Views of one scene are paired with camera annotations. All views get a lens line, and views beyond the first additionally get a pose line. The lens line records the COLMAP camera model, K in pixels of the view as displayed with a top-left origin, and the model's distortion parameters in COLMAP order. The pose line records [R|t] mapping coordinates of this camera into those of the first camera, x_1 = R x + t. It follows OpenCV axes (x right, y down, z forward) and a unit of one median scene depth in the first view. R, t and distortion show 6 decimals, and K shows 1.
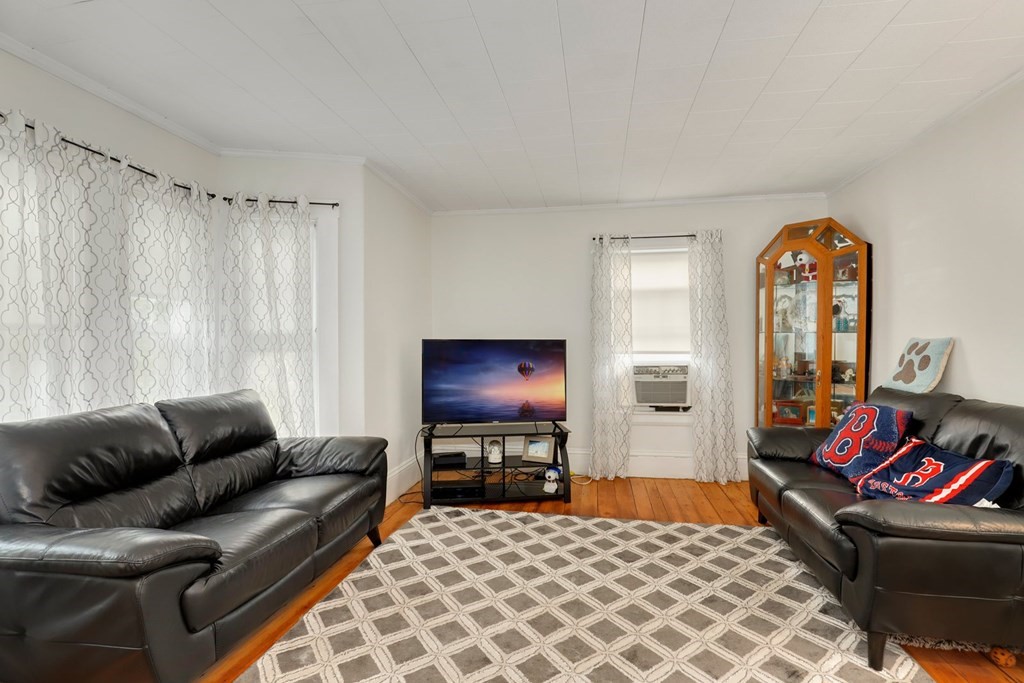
lens RADIAL K [[471.4, 0, 513.6], [0, 471.4, 339.2], [0, 0, 1]] dist [-0.033183, 0.007271]
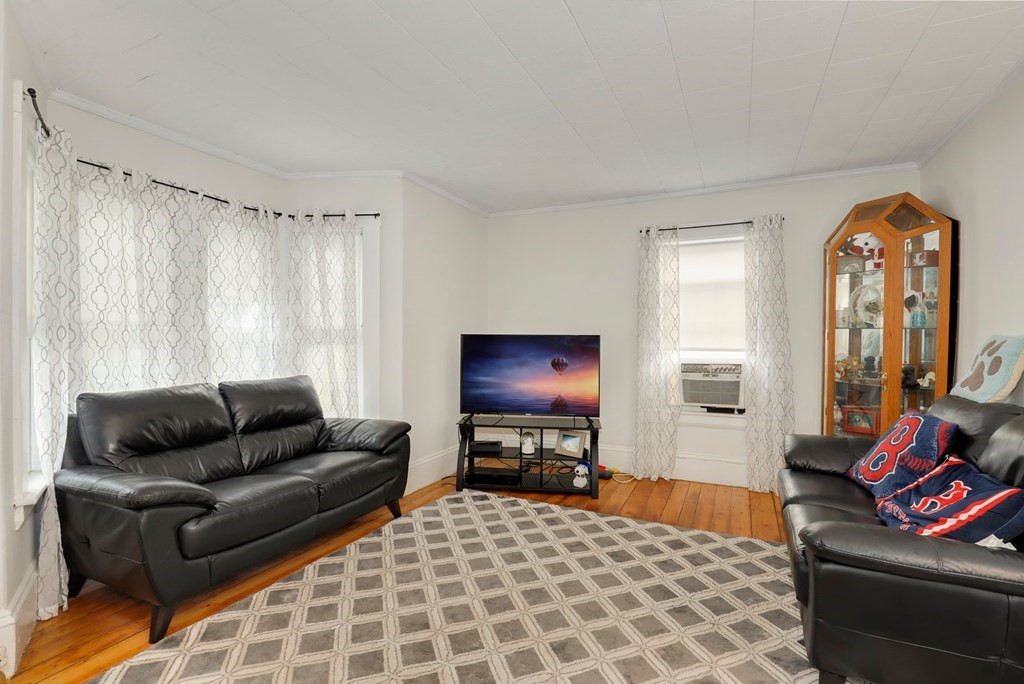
lens RADIAL K [[467.5, 0, 517.0], [0, 467.5, 339.8], [0, 0, 1]] dist [-0.032800, 0.006168]
pose [[0.963107, 0.007557, -0.269014, 0.277422], [-0.004698, 0.999925, 0.011269, 0.000026], [0.269079, -0.009589, 0.963070, 0.006664]]
